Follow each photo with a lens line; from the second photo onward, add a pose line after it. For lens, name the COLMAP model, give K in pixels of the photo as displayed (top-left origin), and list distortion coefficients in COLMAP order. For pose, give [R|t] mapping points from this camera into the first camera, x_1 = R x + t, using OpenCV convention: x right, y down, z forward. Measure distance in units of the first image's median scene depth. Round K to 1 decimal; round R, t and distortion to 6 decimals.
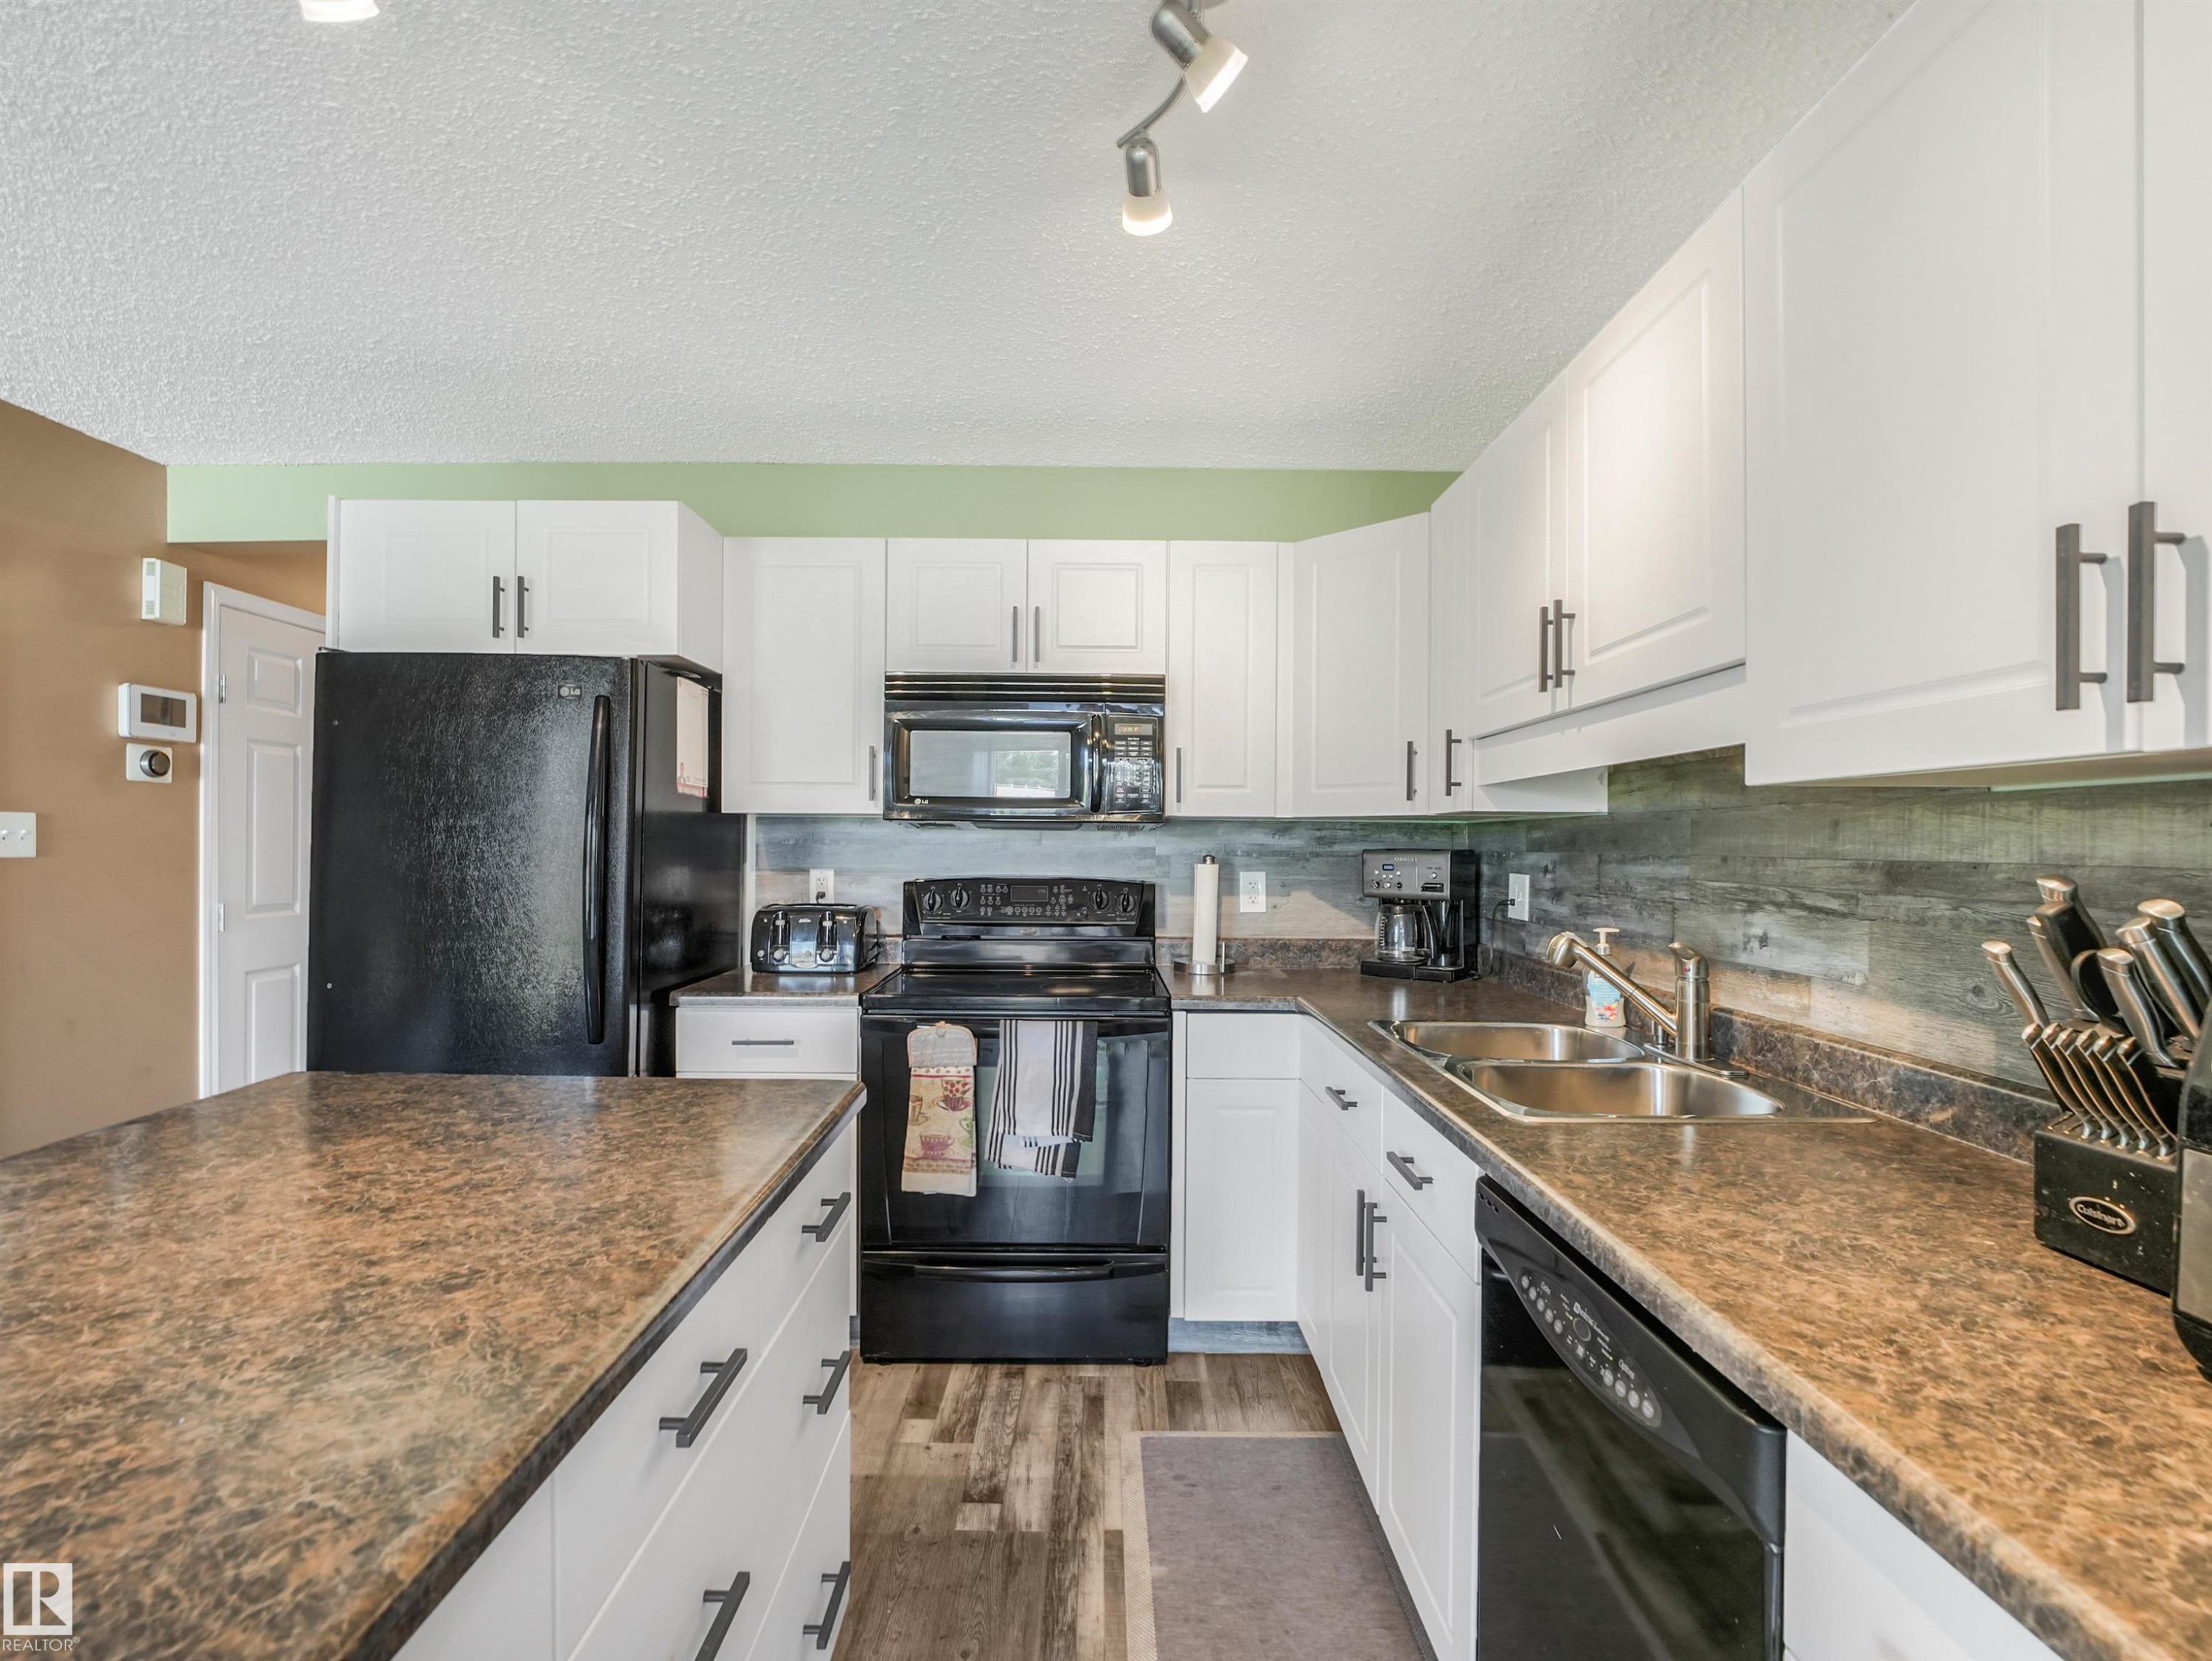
lens RADIAL K [[1036.6, 0, 1107.0], [0, 1036.6, 843.6], [0, 0, 1]] dist [-0.002462, -0.000039]
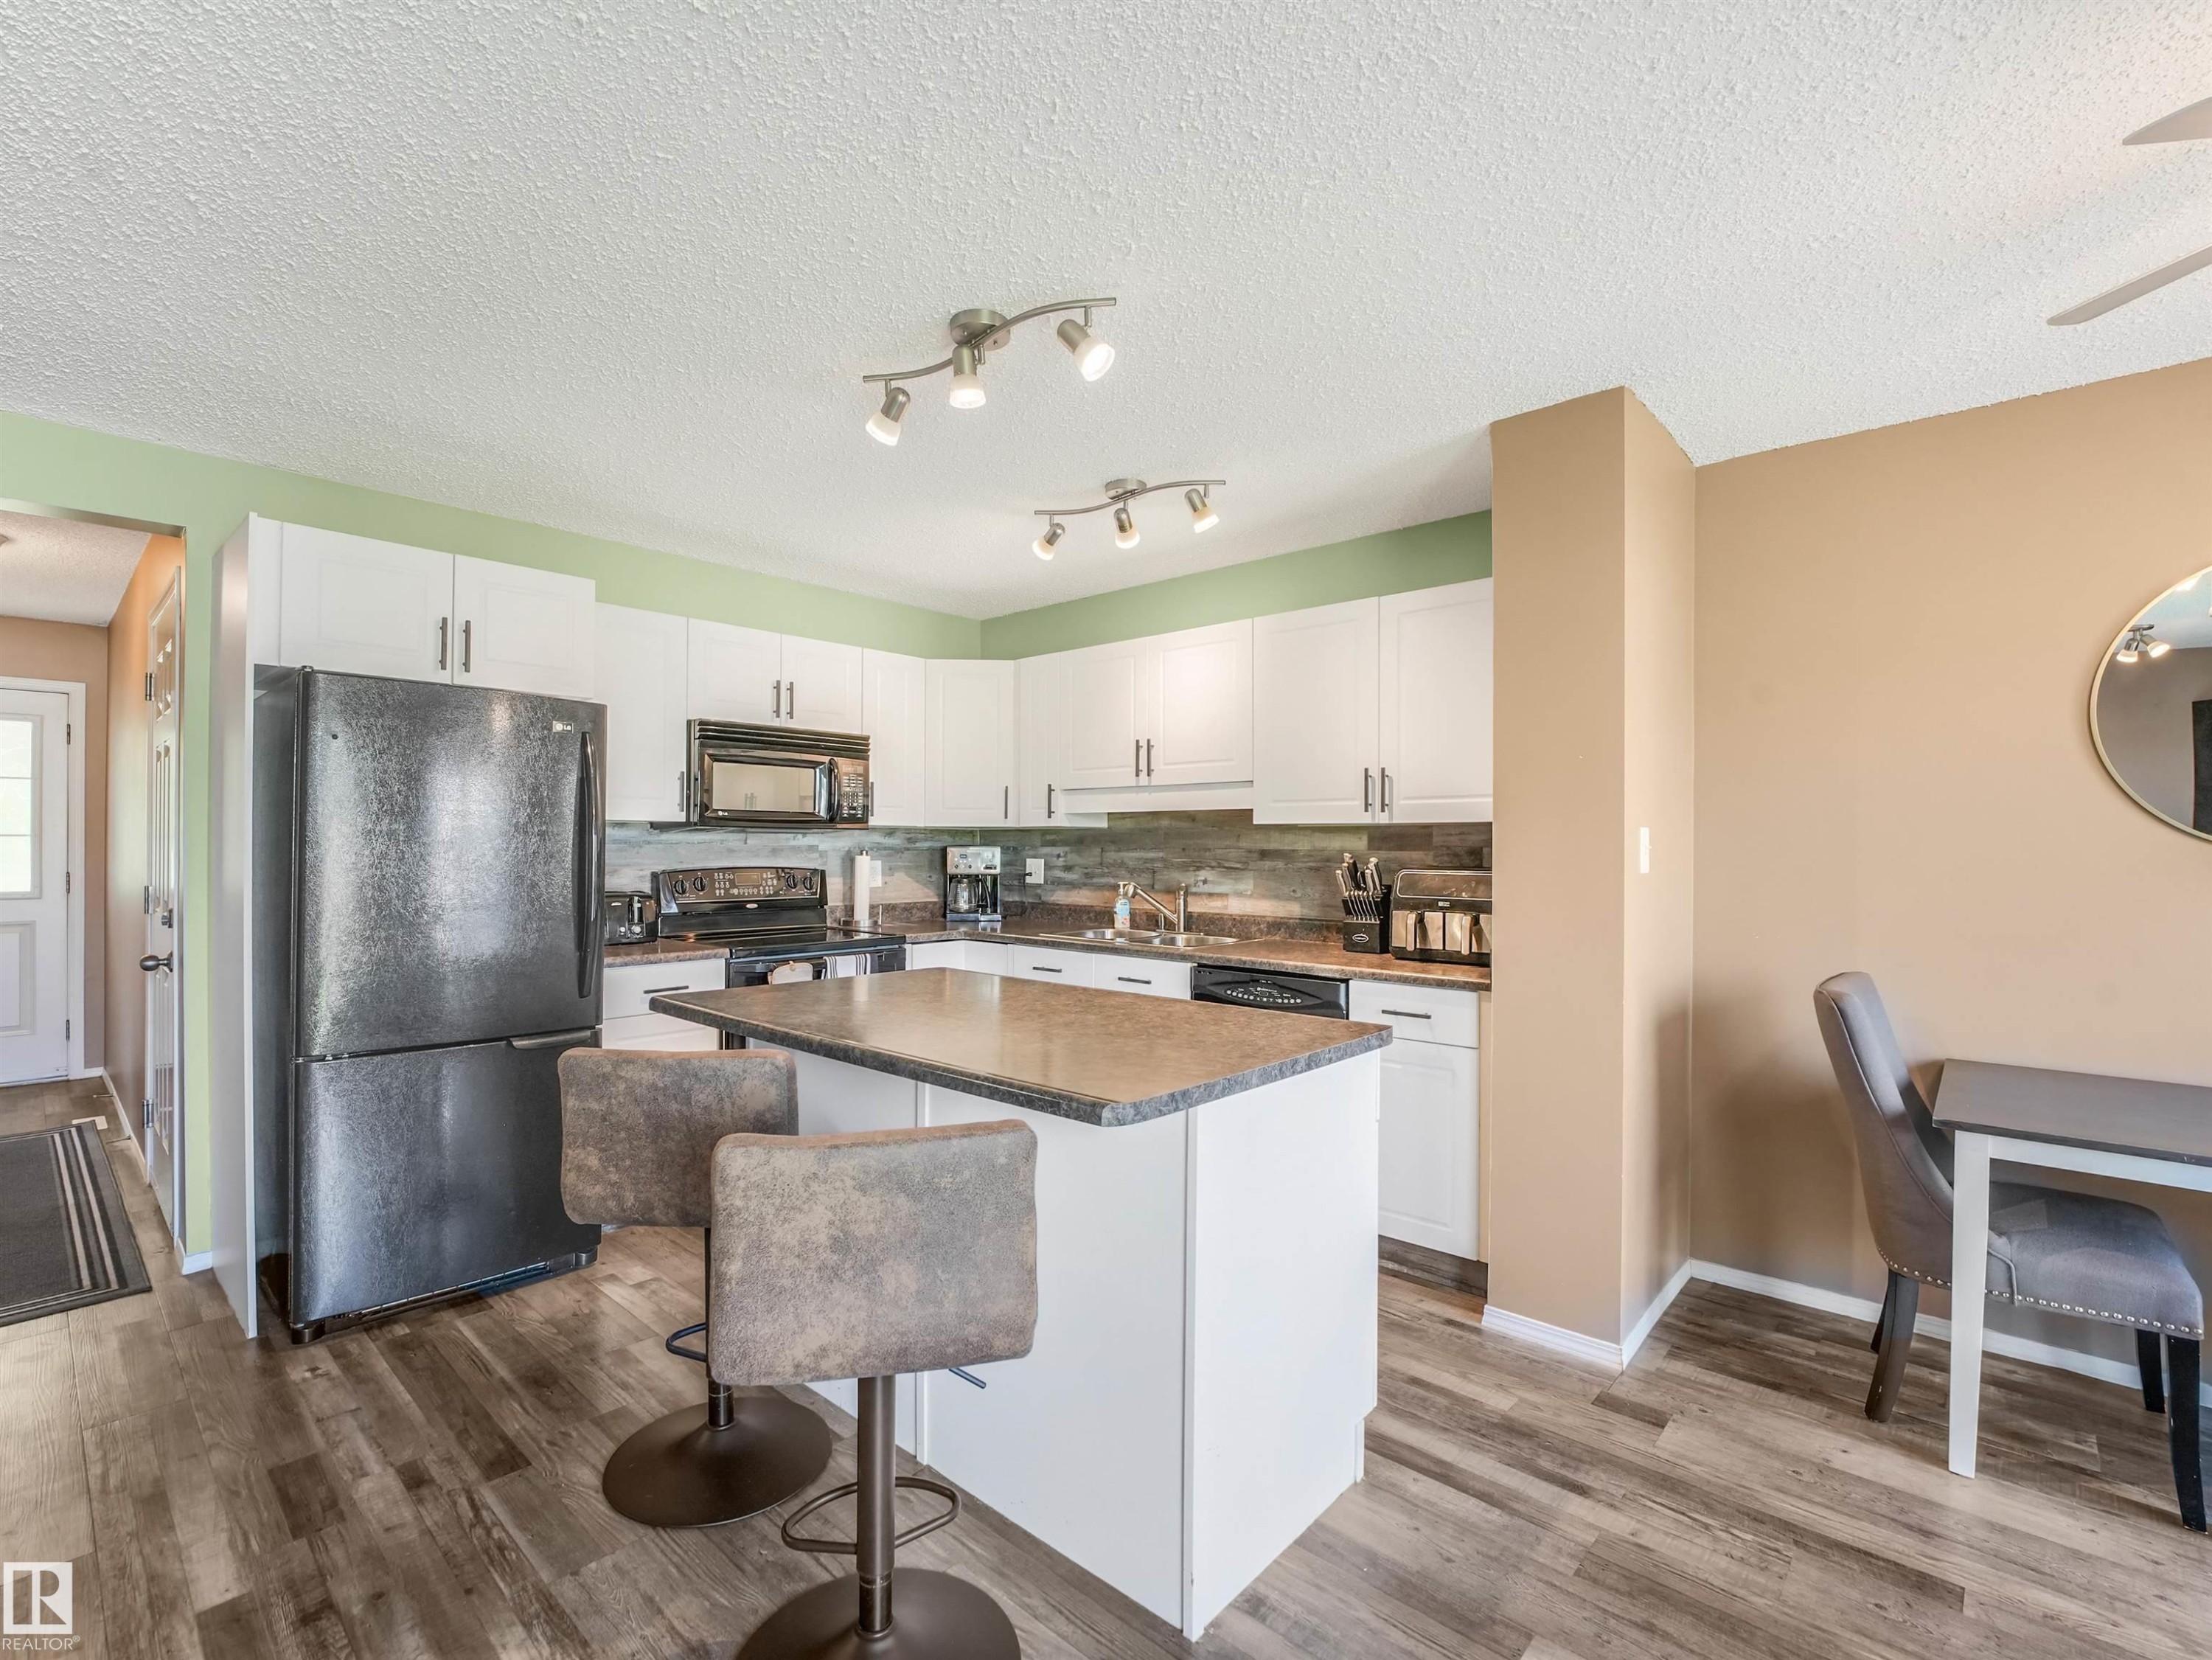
lens RADIAL K [[993.1, 0, 1084.5], [0, 993.1, 841.1], [0, 0, 1]] dist [-0.000068, -0.000059]
pose [[0.685217, -0.003134, 0.728333, -1.027450], [-0.000068, 0.999990, 0.004367, -0.011575], [-0.728339, -0.003042, 0.685210, -0.337669]]
